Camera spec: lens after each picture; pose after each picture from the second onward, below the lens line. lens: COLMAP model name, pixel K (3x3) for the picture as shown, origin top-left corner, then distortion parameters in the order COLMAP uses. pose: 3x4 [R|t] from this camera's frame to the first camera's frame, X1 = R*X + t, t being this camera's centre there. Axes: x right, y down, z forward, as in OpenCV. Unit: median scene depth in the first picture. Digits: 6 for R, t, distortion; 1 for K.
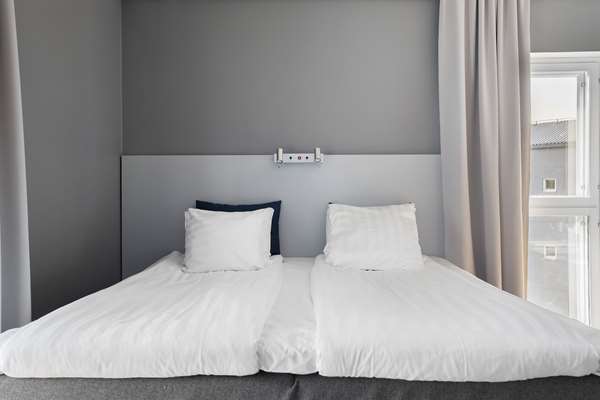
lens RADIAL K [[519.5, 0, 300.0], [0, 519.5, 200.0], [0, 0, 1]] dist [0.006519, 0.003618]
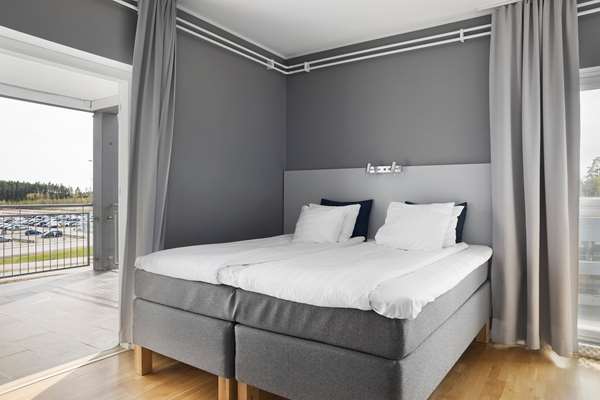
lens RADIAL K [[416.3, 0, 300.0], [0, 416.3, 200.0], [0, 0, 1]] dist [-0.000463, 0.000445]
pose [[0.827898, 0.010711, -0.560777, 0.453254], [-0.006123, 0.999931, 0.010060, -0.007288], [0.560846, -0.004895, 0.827906, -0.076542]]
